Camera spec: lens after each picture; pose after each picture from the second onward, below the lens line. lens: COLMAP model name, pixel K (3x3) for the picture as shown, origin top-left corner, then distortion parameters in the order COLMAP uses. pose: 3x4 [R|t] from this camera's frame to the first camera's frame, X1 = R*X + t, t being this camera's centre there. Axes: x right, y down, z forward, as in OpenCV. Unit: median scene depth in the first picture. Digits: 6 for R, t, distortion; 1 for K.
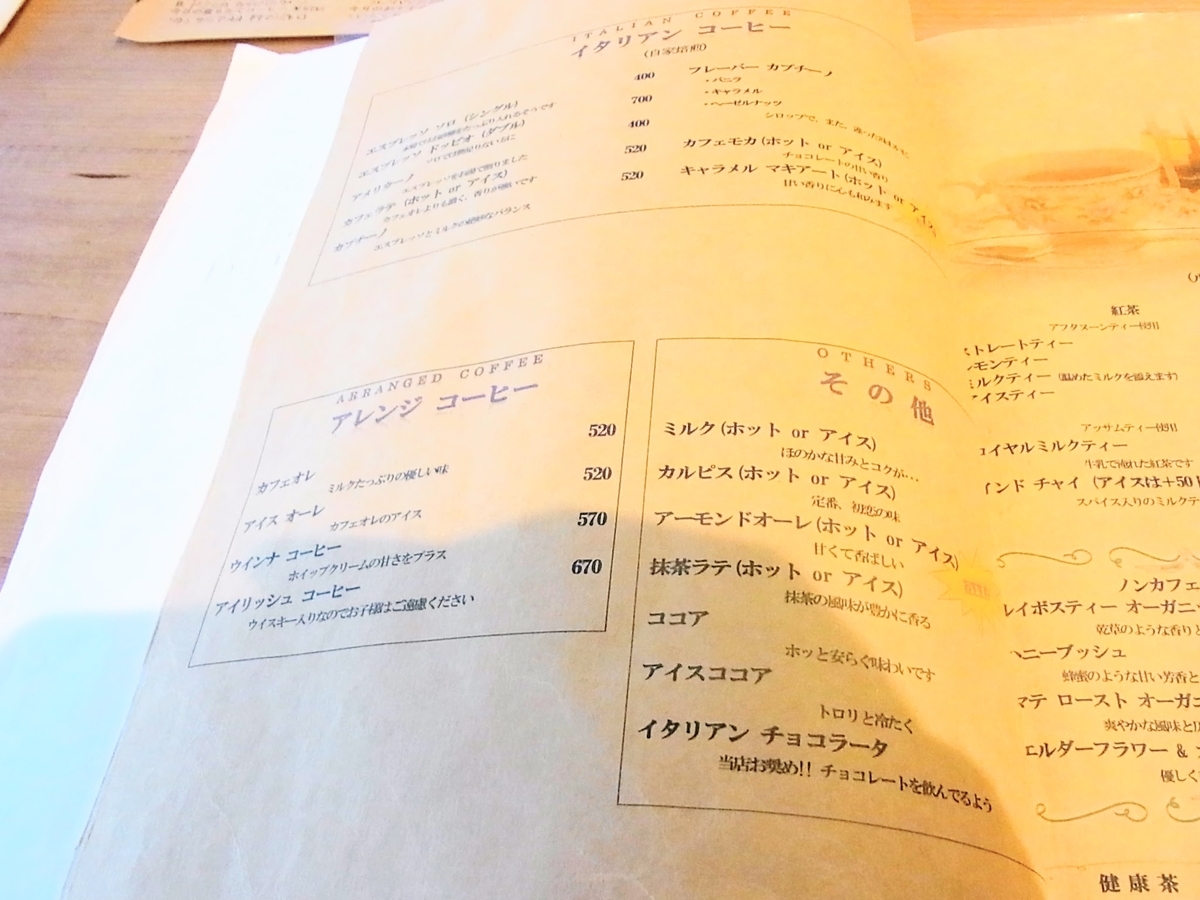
lens RADIAL K [[1045.8, 0, 594.3], [0, 1045.8, 446.0], [0, 0, 1]] dist [-0.043143, 0.038685]
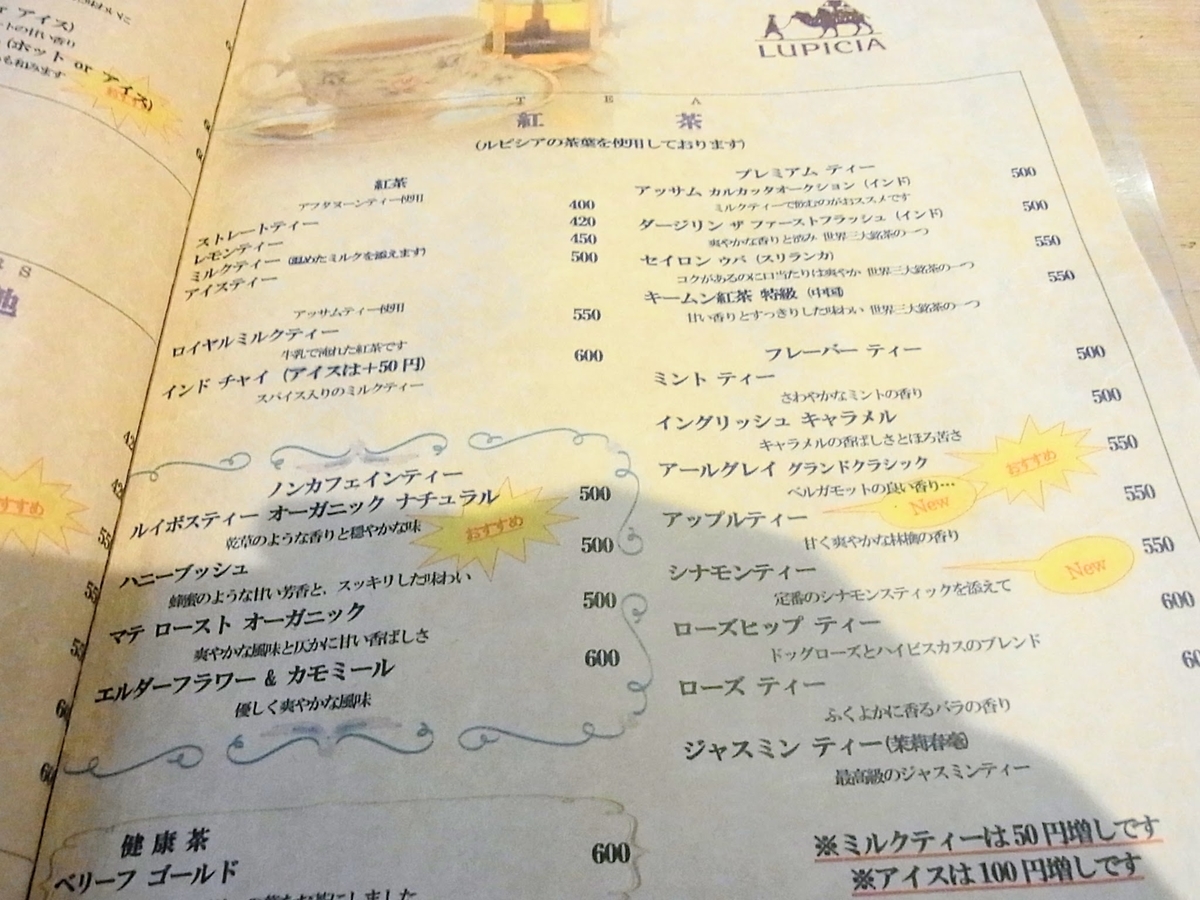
lens RADIAL K [[1045.8, 0, 603.3], [0, 1045.8, 450.8], [0, 0, 1]] dist [-0.043143, 0.038685]
pose [[0.990903, -0.071069, 0.114287, 0.598938], [0.071114, 0.997461, 0.003682, 0.105179], [-0.114258, 0.004479, 0.993441, 0.121587]]
